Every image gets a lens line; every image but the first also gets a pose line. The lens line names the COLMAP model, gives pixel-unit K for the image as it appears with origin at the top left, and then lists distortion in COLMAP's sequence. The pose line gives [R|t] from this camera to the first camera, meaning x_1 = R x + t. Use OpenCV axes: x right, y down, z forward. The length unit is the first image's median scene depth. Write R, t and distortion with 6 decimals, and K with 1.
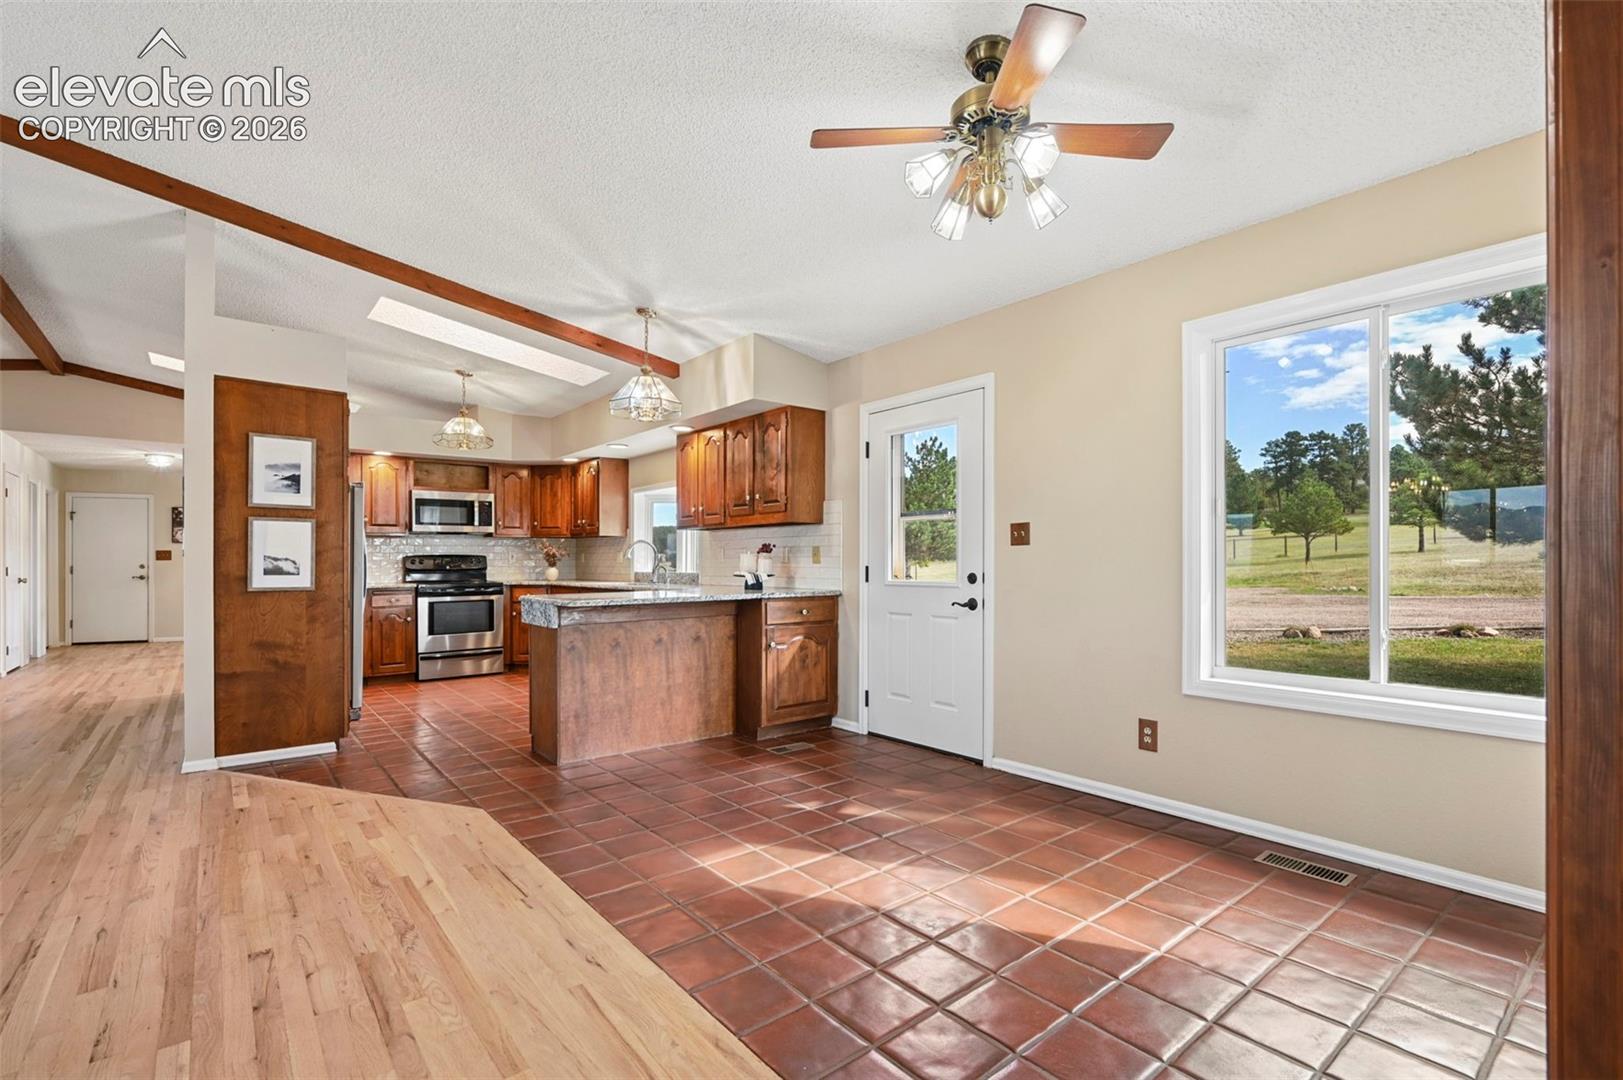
lens RADIAL K [[745.3, 0, 812.9], [0, 745.3, 552.7], [0, 0, 1]] dist [0.005802, -0.000707]
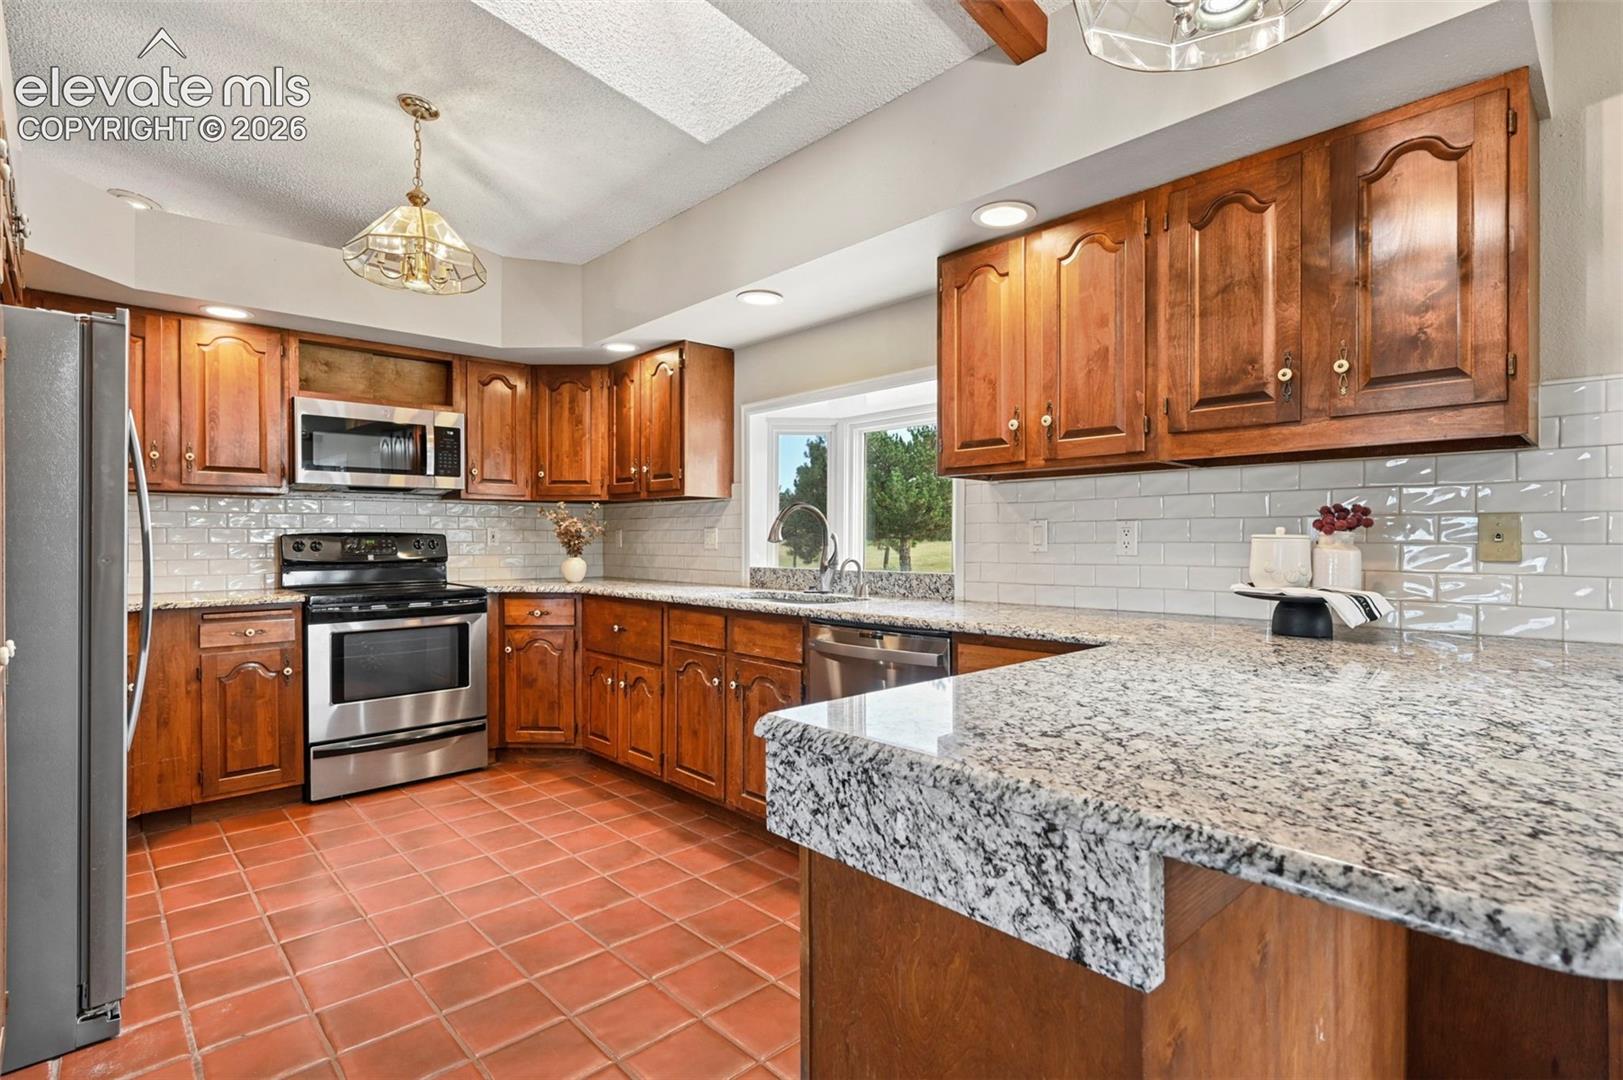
lens RADIAL K [[778.3, 0, 808.9], [0, 778.3, 538.4], [0, 0, 1]] dist [0.003762, 0.000035]
pose [[0.996918, 0.002339, 0.078414, -0.238813], [-0.003125, 0.999946, 0.009910, 0.000382], [-0.078386, -0.010124, 0.996872, 0.458669]]
